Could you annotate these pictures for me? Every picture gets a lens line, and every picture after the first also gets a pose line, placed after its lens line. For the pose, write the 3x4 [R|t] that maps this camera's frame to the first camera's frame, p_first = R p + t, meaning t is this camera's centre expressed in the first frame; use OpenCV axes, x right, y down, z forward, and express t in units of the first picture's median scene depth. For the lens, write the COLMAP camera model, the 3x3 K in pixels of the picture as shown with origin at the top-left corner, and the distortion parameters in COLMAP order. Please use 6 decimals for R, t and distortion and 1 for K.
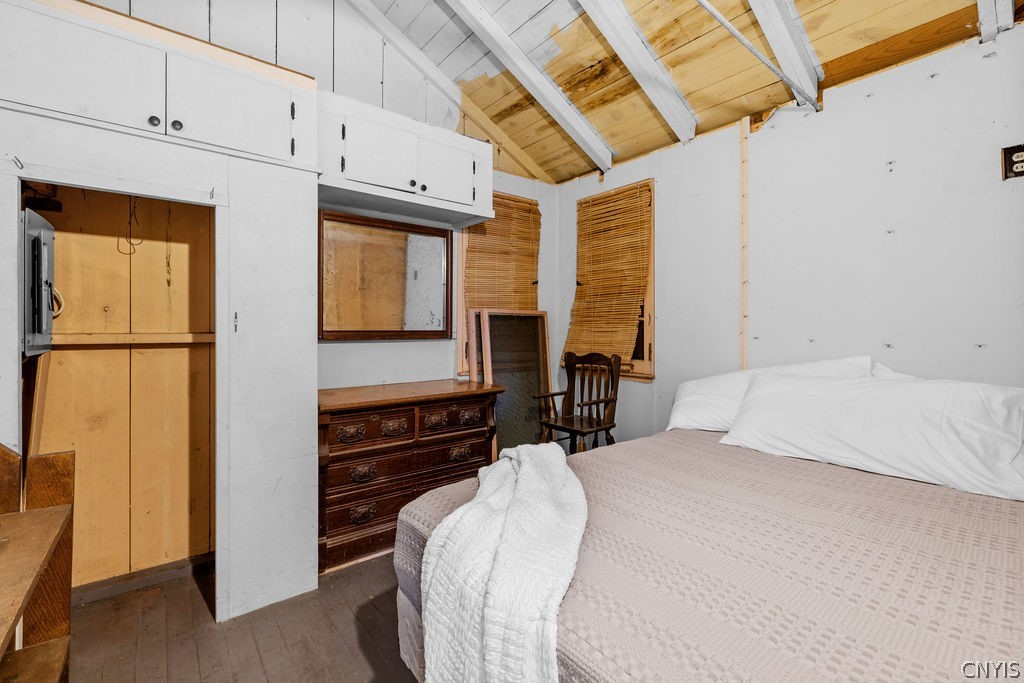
lens RADIAL K [[449.6, 0, 511.3], [0, 449.6, 331.9], [0, 0, 1]] dist [0.001307, 0.000322]
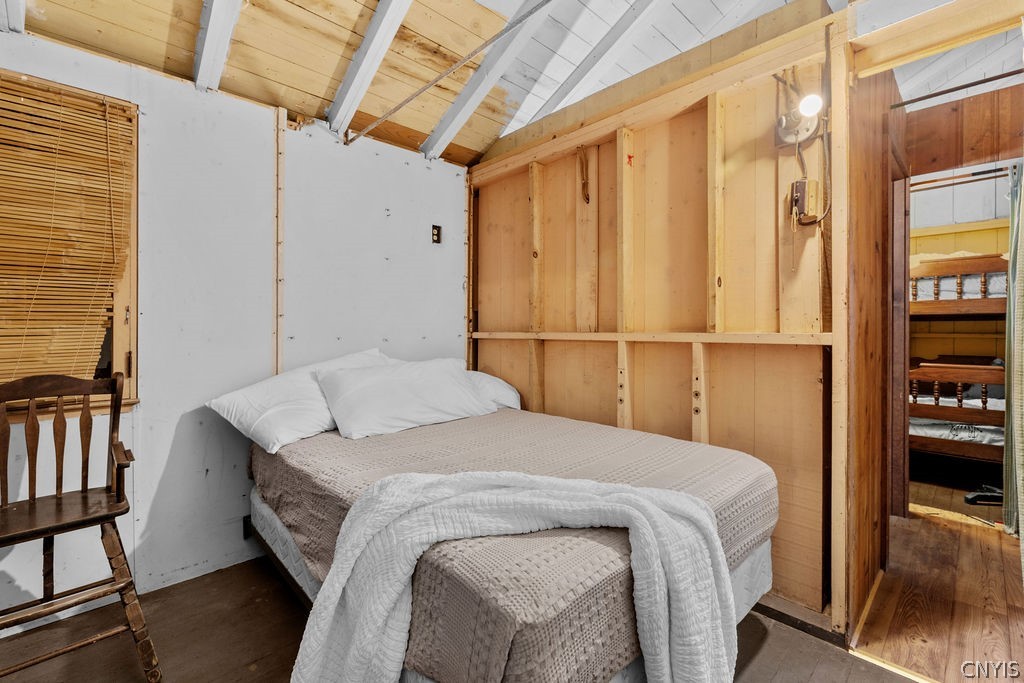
lens RADIAL K [[449.6, 0, 510.6], [0, 449.6, 334.5], [0, 0, 1]] dist [0.001307, 0.000322]
pose [[-0.088618, -0.012976, 0.995981, -0.394951], [0.018199, 0.999727, 0.014645, 0.001080], [-0.995899, 0.019423, -0.088358, 0.492588]]
